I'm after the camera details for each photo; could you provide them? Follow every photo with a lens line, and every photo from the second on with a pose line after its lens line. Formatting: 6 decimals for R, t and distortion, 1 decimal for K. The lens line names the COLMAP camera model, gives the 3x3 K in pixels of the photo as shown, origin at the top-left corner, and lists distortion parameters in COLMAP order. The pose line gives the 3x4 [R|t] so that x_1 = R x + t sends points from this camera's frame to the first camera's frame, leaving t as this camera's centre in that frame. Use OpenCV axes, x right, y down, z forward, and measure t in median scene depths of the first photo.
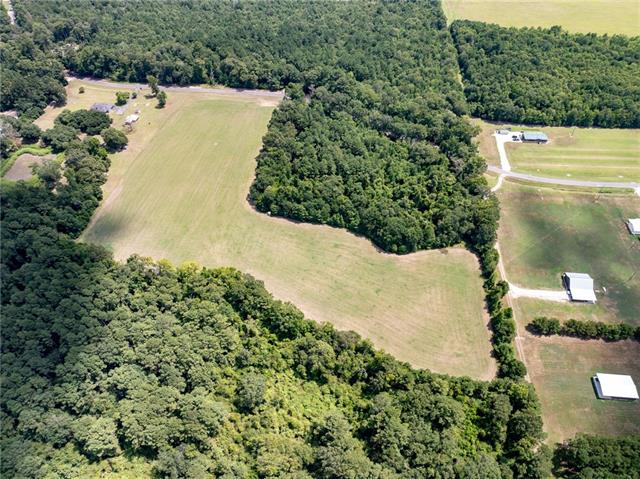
lens RADIAL K [[451.9, 0, 320.0], [0, 451.9, 239.5], [0, 0, 1]] dist [-0.037428, 0.003578]
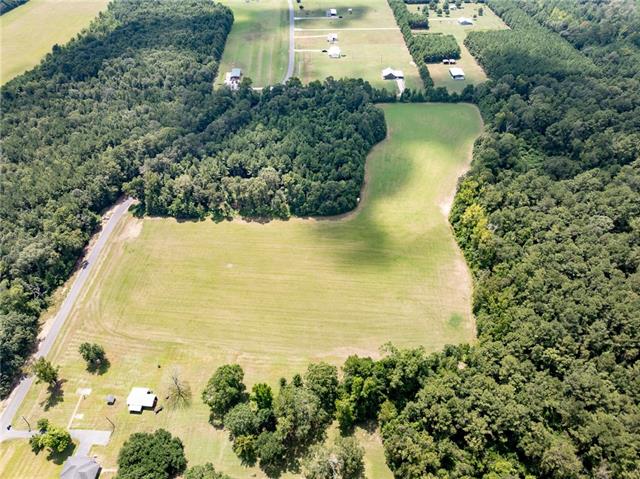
lens RADIAL K [[451.9, 0, 320.0], [0, 451.9, 239.5], [0, 0, 1]] dist [-0.037428, 0.003578]
pose [[-0.100434, -0.675592, 0.730403, -0.854383], [0.745198, 0.435335, 0.505136, -0.560415], [-0.659236, 0.595028, 0.459728, 0.659564]]
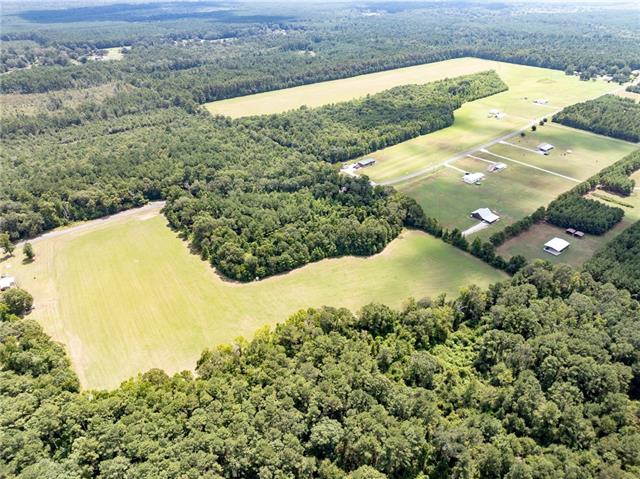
lens RADIAL K [[451.9, 0, 320.0], [0, 451.9, 239.5], [0, 0, 1]] dist [-0.037428, 0.003578]
pose [[0.724704, -0.360547, 0.587205, -0.561750], [0.517167, 0.847747, -0.117745, 0.057291], [-0.455349, 0.389013, 0.800829, 0.106643]]
